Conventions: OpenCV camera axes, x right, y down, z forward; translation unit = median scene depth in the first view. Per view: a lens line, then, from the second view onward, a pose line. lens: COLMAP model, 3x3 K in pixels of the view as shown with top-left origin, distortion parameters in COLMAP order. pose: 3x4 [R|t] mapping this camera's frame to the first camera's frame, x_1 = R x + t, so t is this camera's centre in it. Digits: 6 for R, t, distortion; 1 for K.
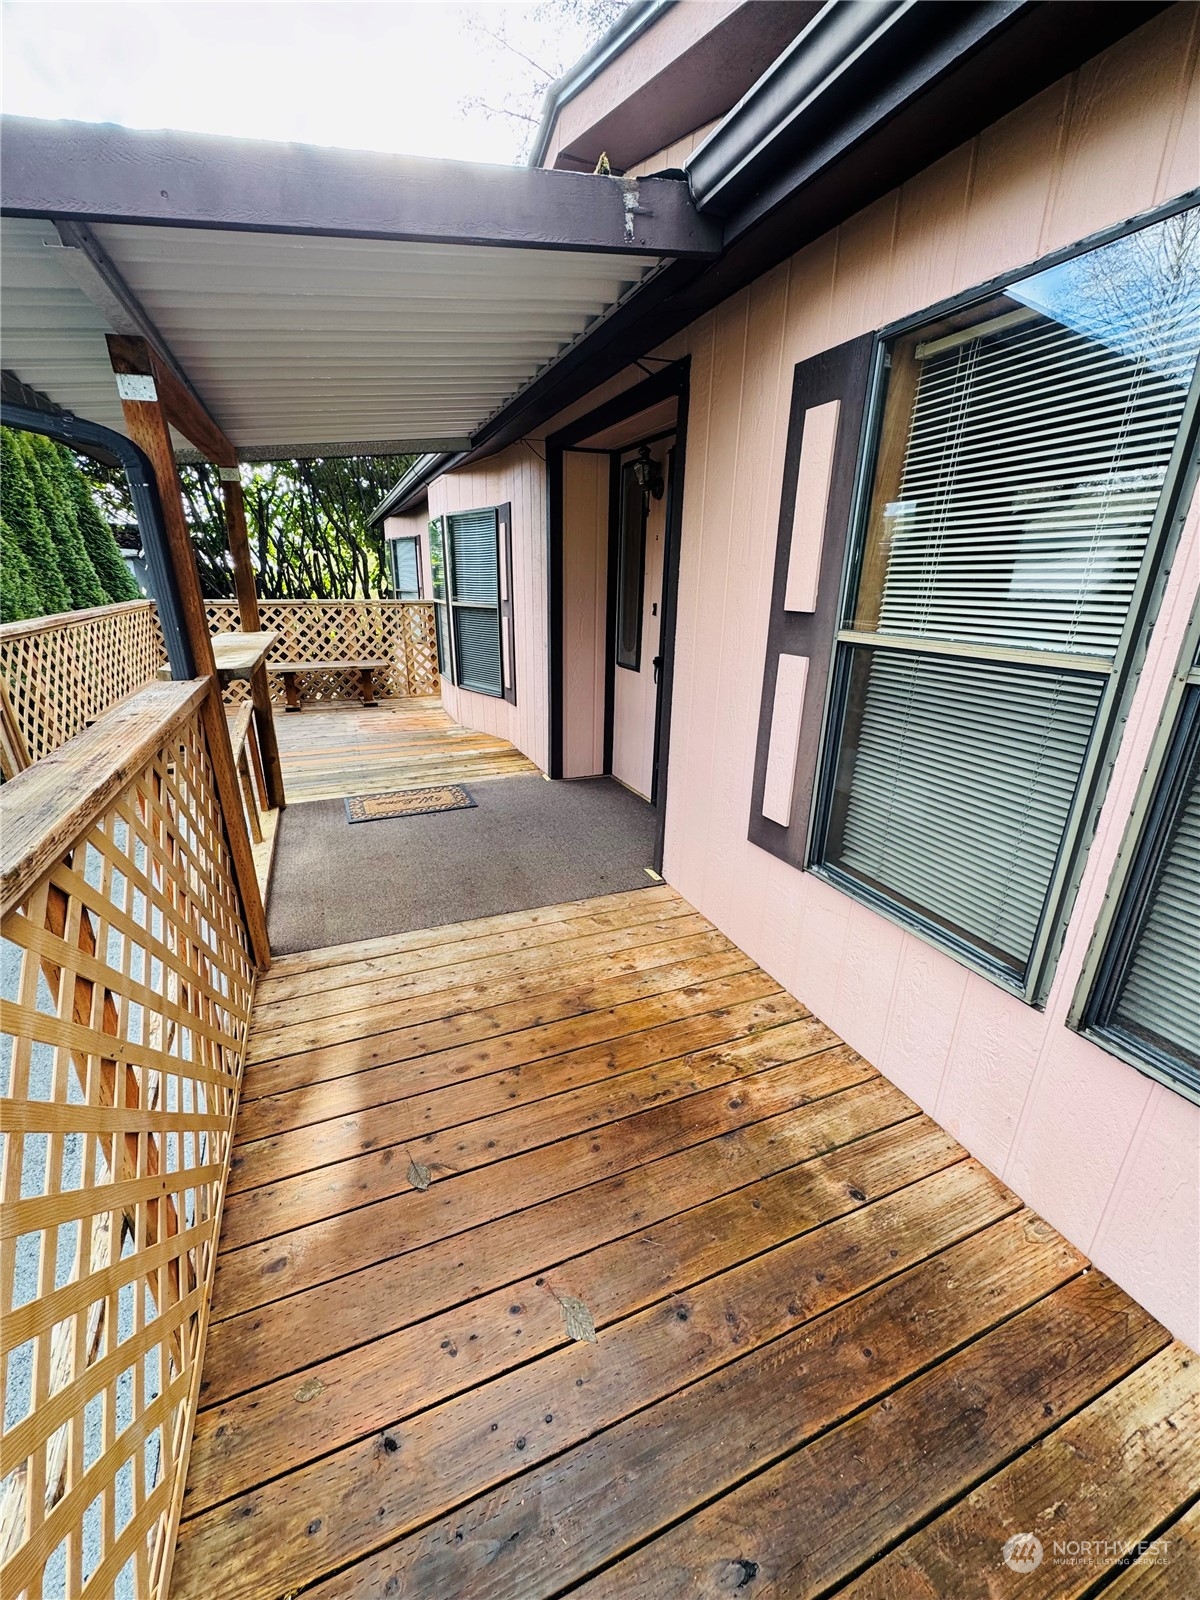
lens RADIAL K [[638.8, 0, 602.2], [0, 638.8, 805.2], [0, 0, 1]] dist [-0.001016, -0.000010]
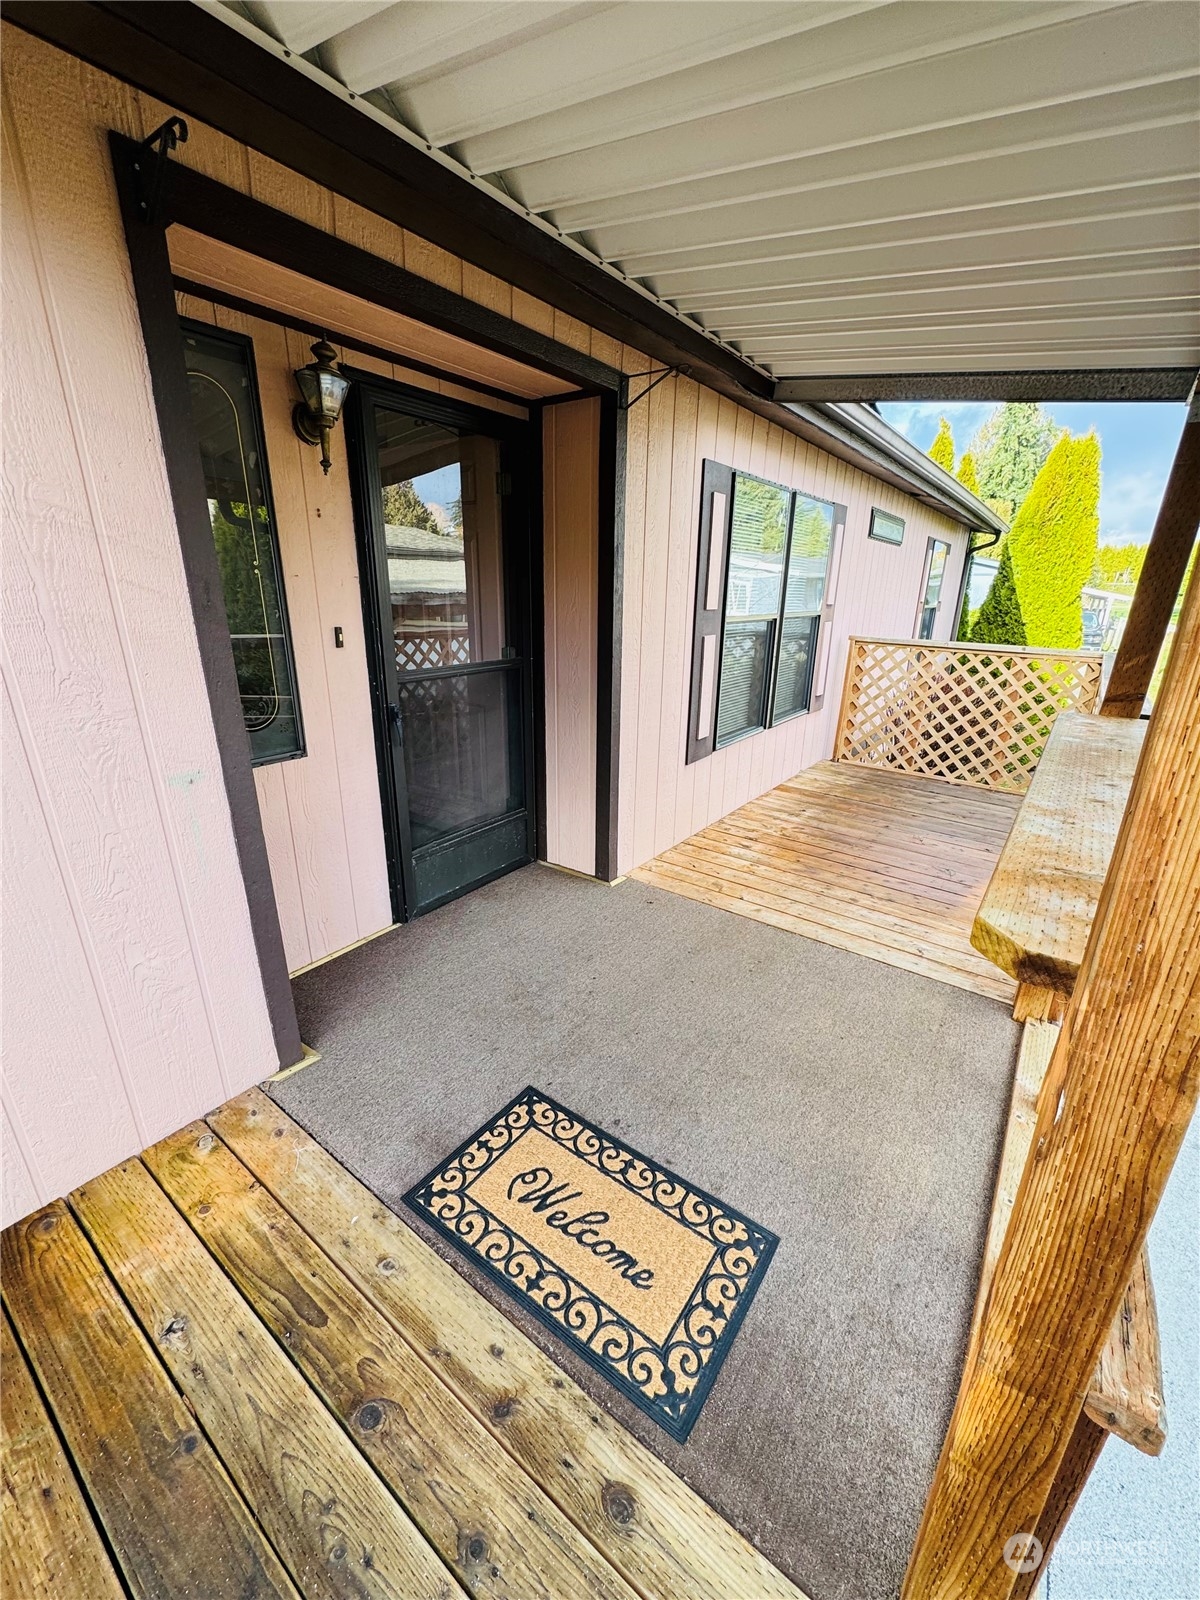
lens RADIAL K [[638.8, 0, 604.6], [0, 638.8, 795.3], [0, 0, 1]] dist [-0.001016, -0.000010]
pose [[-0.509274, -0.299668, 0.806746, -0.962868], [0.257699, 0.841305, 0.475182, -0.691116], [-0.821116, 0.449895, -0.351231, 1.842393]]
